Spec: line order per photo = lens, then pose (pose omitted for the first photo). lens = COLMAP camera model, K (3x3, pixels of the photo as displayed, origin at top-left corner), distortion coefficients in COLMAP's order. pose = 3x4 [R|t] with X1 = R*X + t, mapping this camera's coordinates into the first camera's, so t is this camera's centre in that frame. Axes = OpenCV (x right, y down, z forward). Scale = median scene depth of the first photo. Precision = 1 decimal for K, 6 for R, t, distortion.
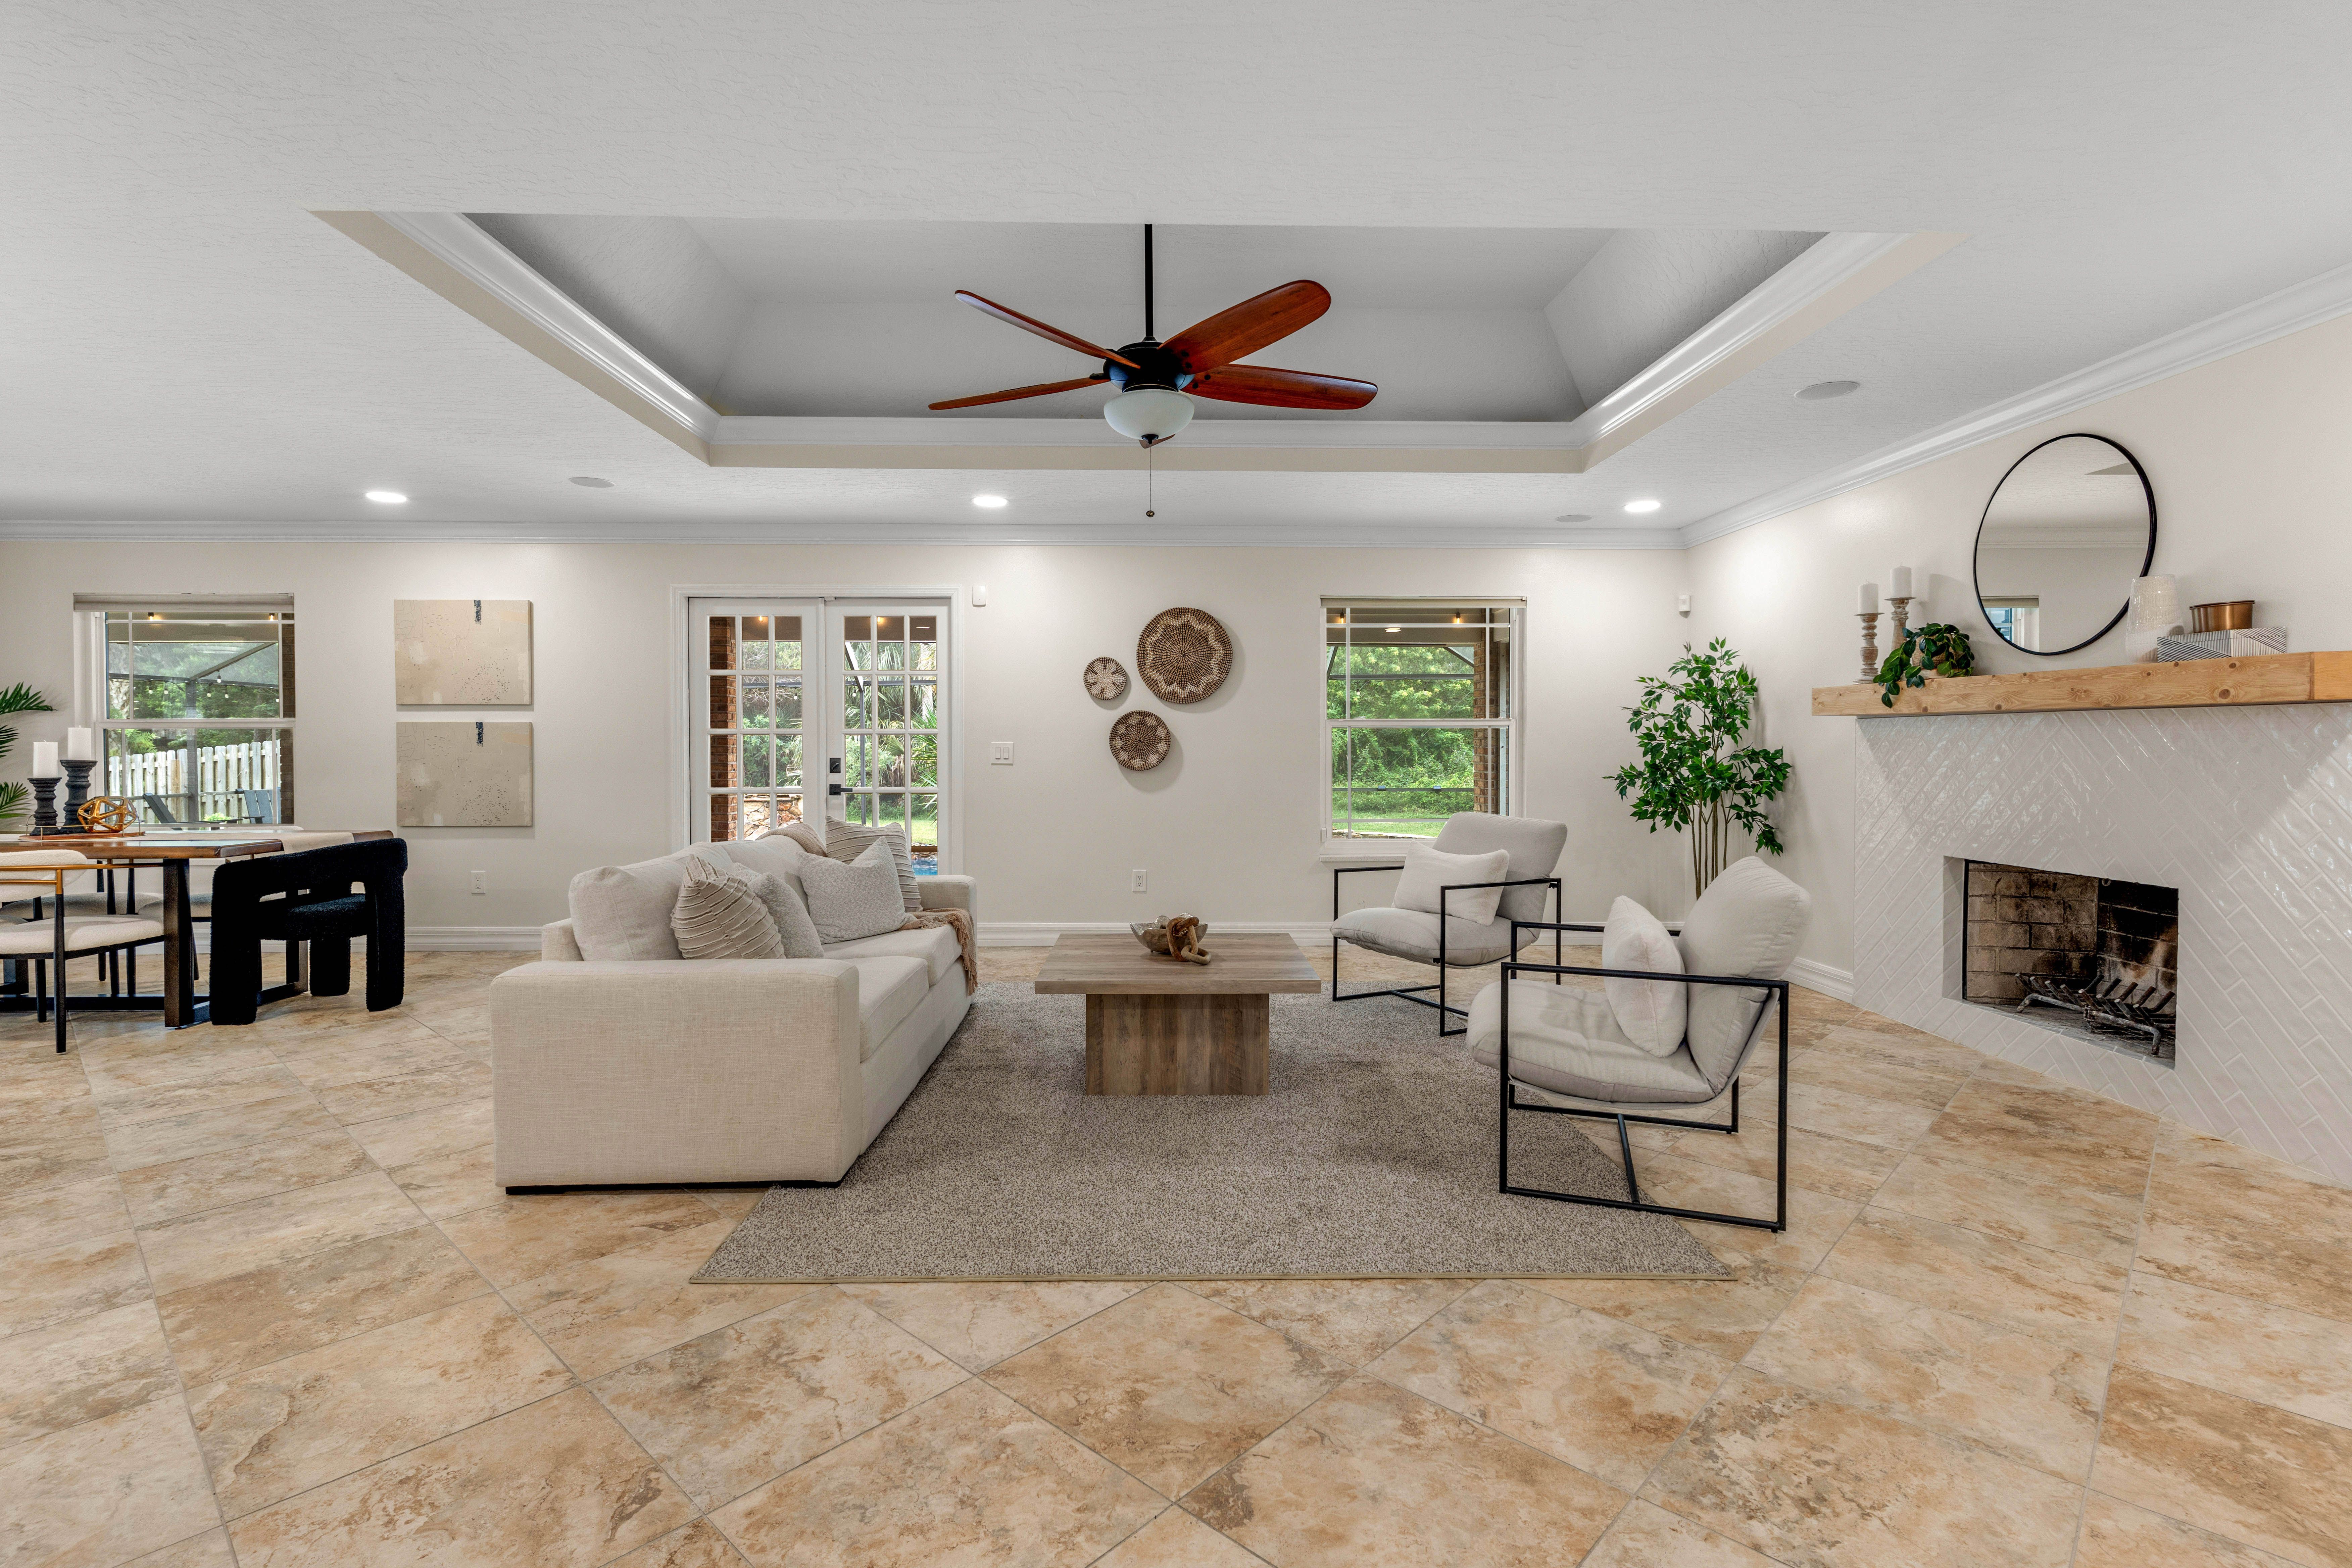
lens RADIAL K [[1120.0, 0, 1165.0], [0, 1120.0, 757.3], [0, 0, 1]] dist [0.005387, -0.001178]
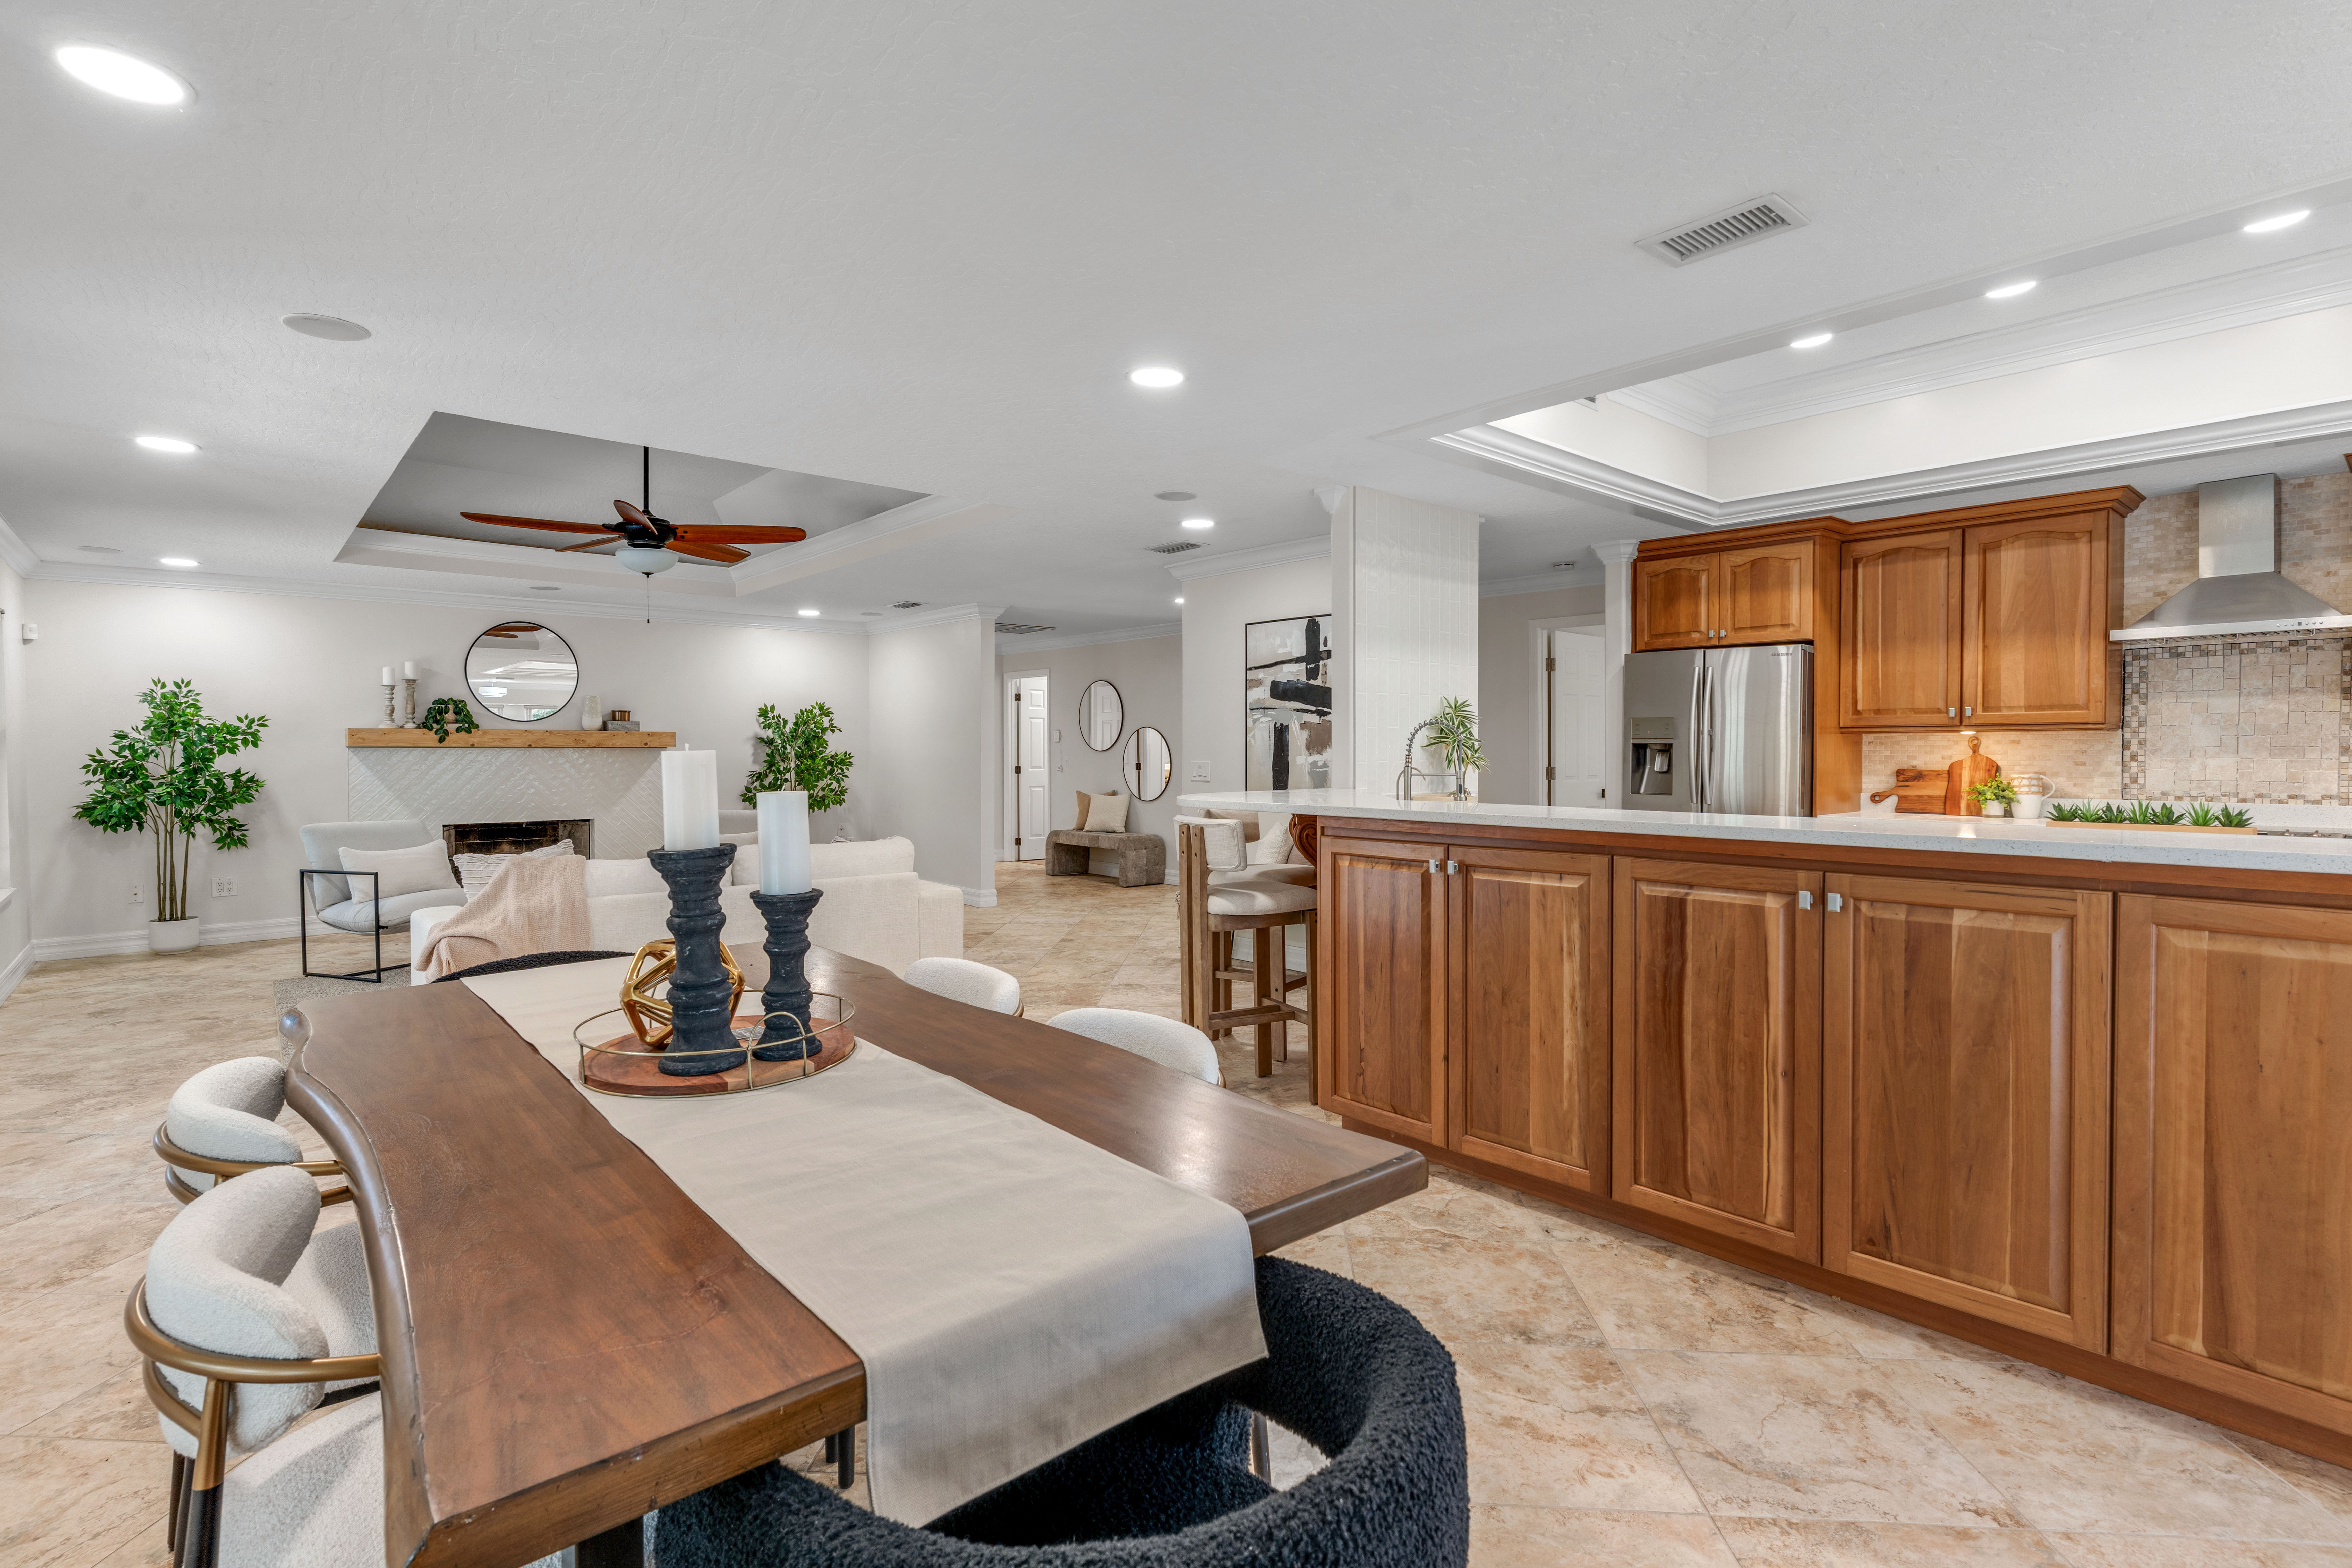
lens RADIAL K [[1120.0, 0, 1168.4], [0, 1120.0, 769.1], [0, 0, 1]] dist [0.005387, -0.001178]
pose [[-0.630327, -0.010557, 0.776258, -1.351354], [0.013234, 0.999616, 0.024341, -0.028895], [-0.776217, 0.025616, -0.629946, 1.130299]]
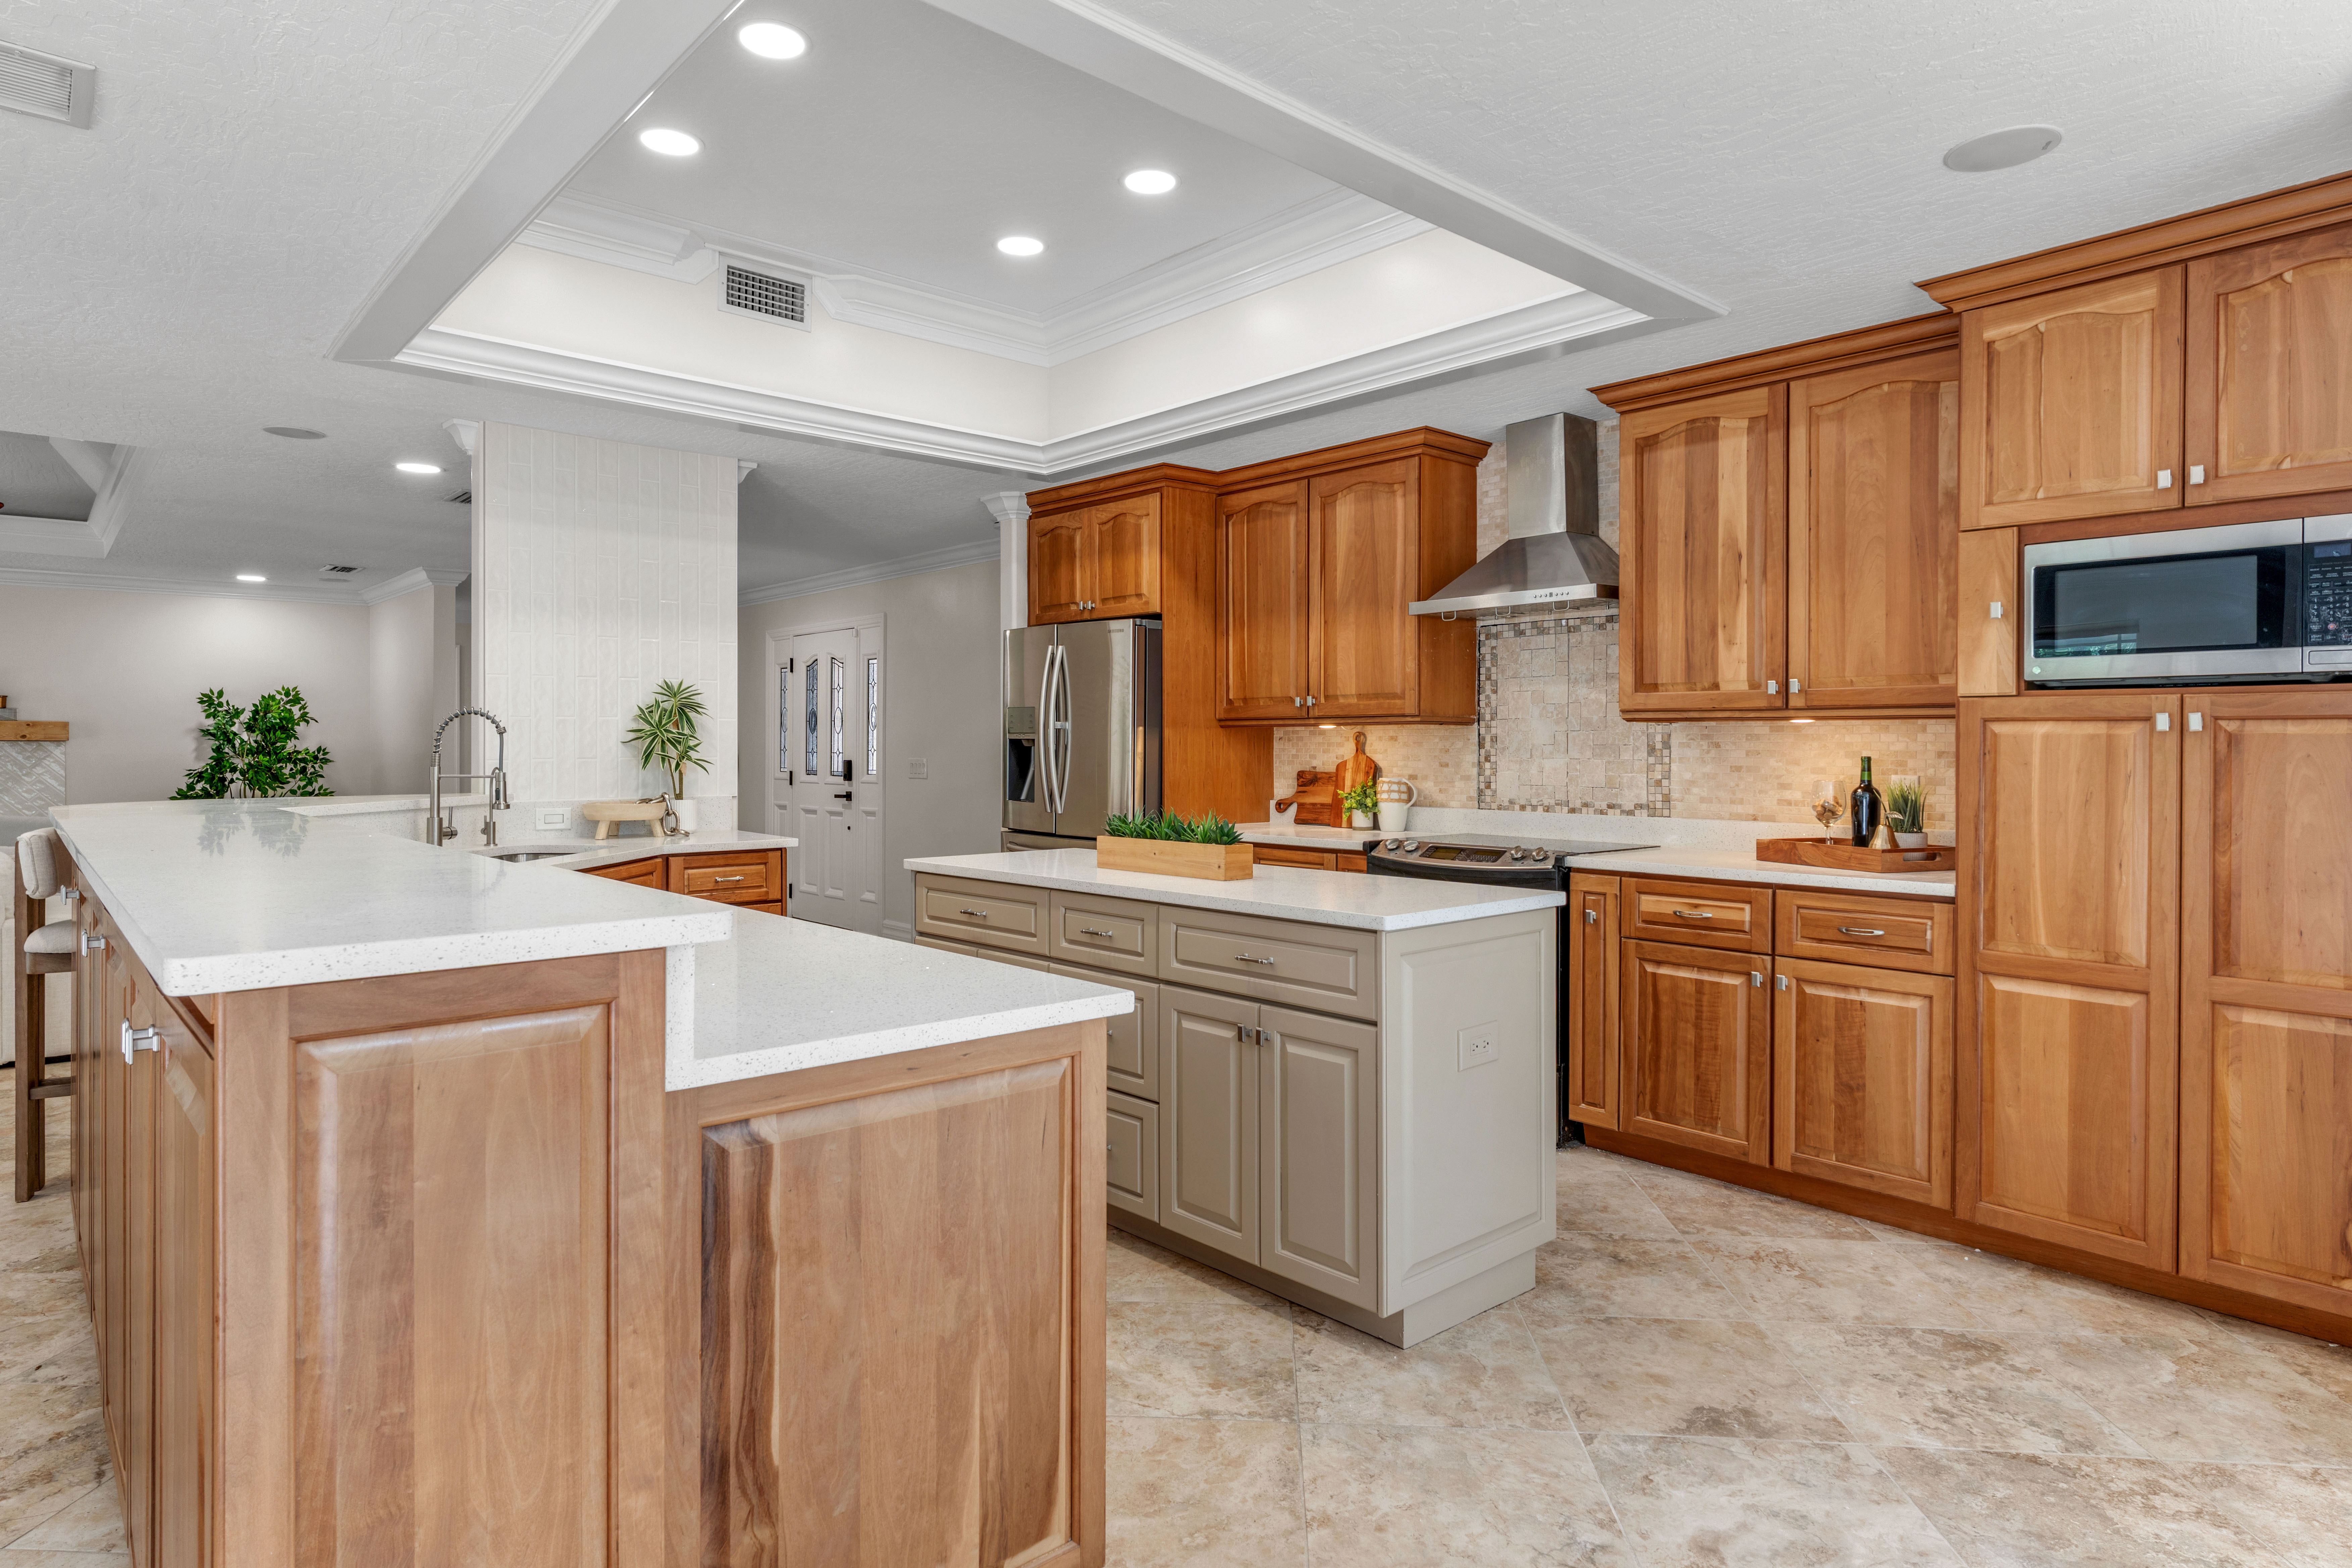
lens RADIAL K [[1316.3, 0, 1170.0], [0, 1316.3, 748.2], [0, 0, 1]] dist [0.000860, 0.002339]
pose [[-0.640521, -0.000101, 0.767941, -1.732216], [0.010015, 0.999914, 0.008485, -0.020251], [-0.767876, 0.013126, -0.640464, 0.591624]]
